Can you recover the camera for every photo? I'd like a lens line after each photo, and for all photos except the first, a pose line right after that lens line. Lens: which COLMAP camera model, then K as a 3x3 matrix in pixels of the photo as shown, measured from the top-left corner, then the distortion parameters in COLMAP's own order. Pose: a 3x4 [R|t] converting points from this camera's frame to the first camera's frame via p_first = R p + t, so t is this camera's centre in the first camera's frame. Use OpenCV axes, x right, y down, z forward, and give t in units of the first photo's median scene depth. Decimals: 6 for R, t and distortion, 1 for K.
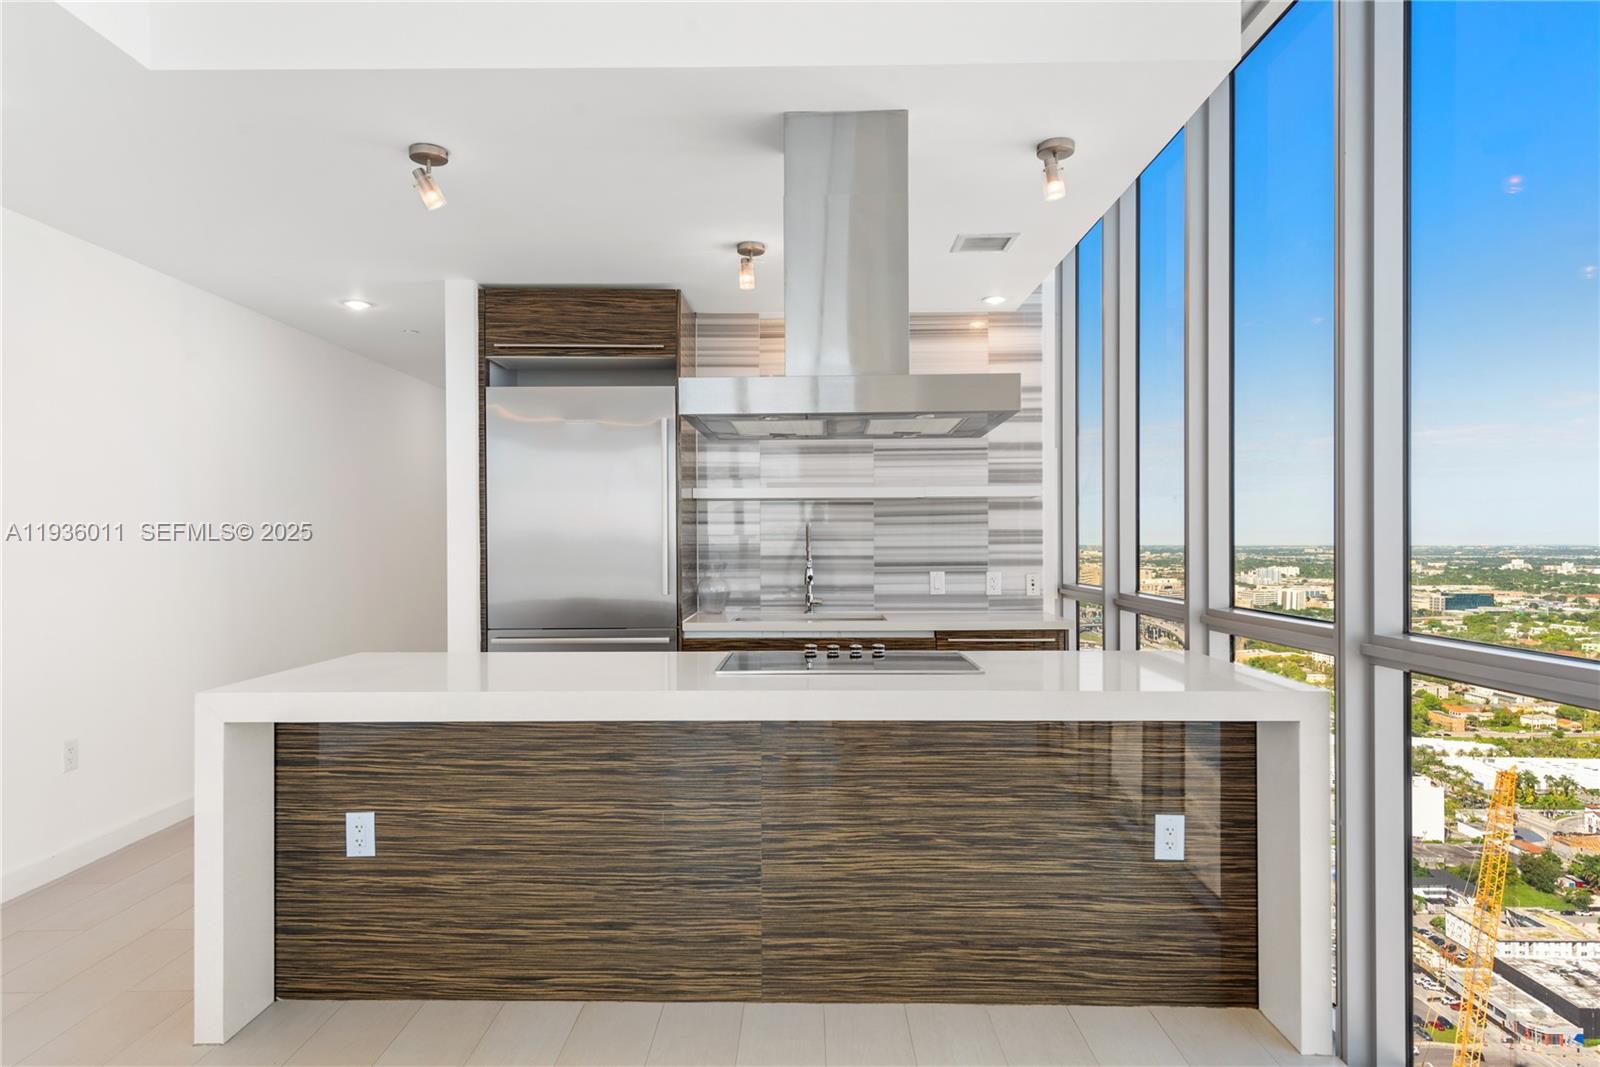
lens RADIAL K [[989.1, 0, 792.1], [0, 989.1, 538.9], [0, 0, 1]] dist [0.016407, -0.000170]
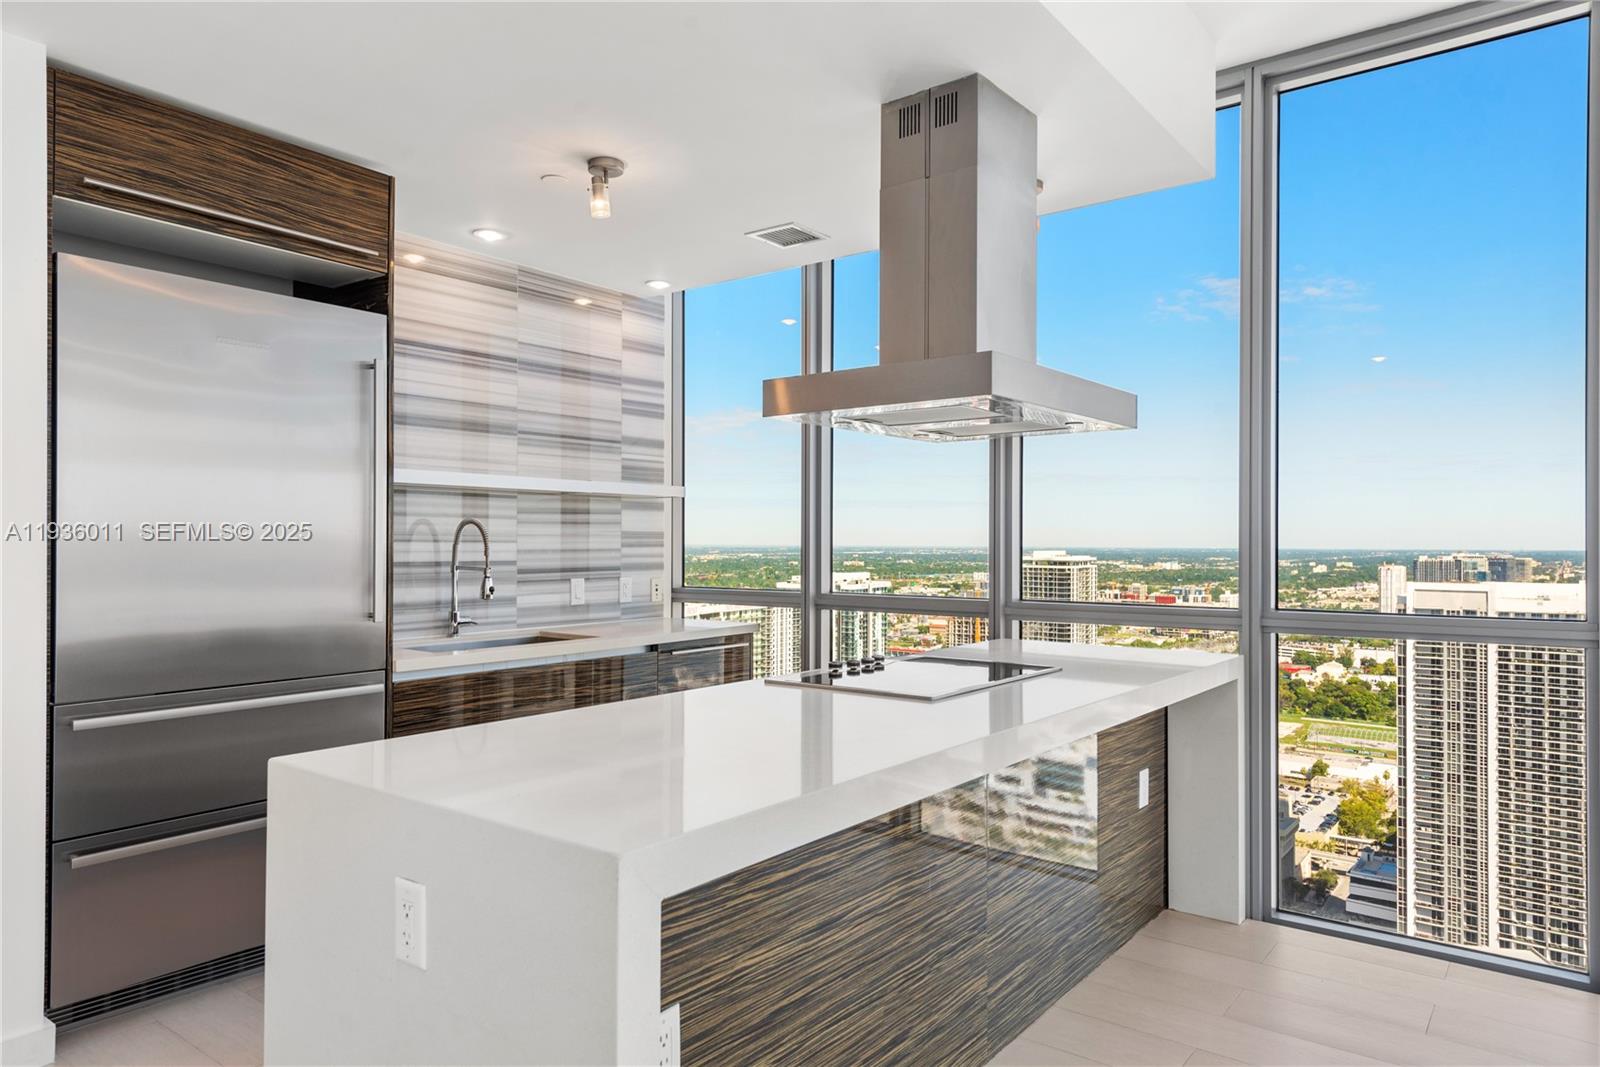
lens RADIAL K [[1020.3, 0, 800.0], [0, 1020.3, 533.5], [0, 0, 1]] dist [0.006004, -0.001313]
pose [[0.594470, 0.012726, 0.804017, -0.865009], [-0.005718, 0.999916, -0.011598, 0.005440], [-0.804098, 0.002297, 0.594493, 0.584950]]
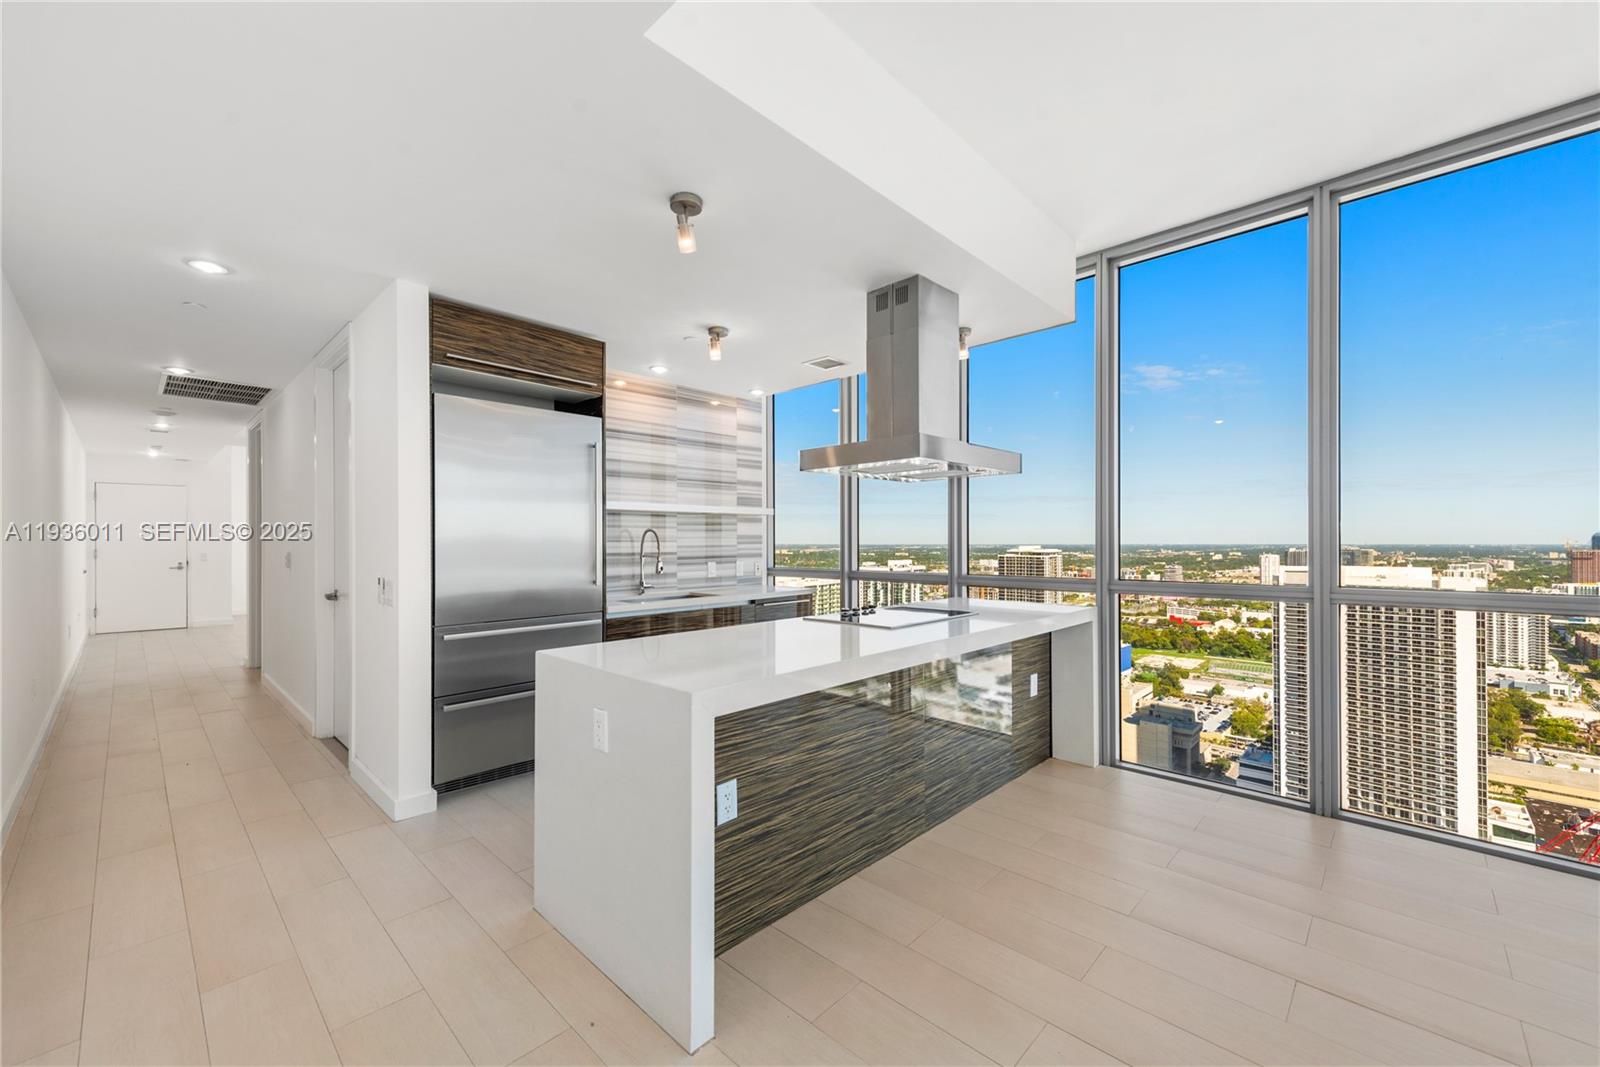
lens RADIAL K [[636.3, 0, 795.1], [0, 636.3, 537.6], [0, 0, 1]] dist [0.005974, -0.000123]
pose [[0.681667, 0.006607, 0.731633, -0.907884], [-0.000442, 0.999963, -0.008619, 0.006791], [-0.731663, 0.005552, 0.681644, 0.454606]]
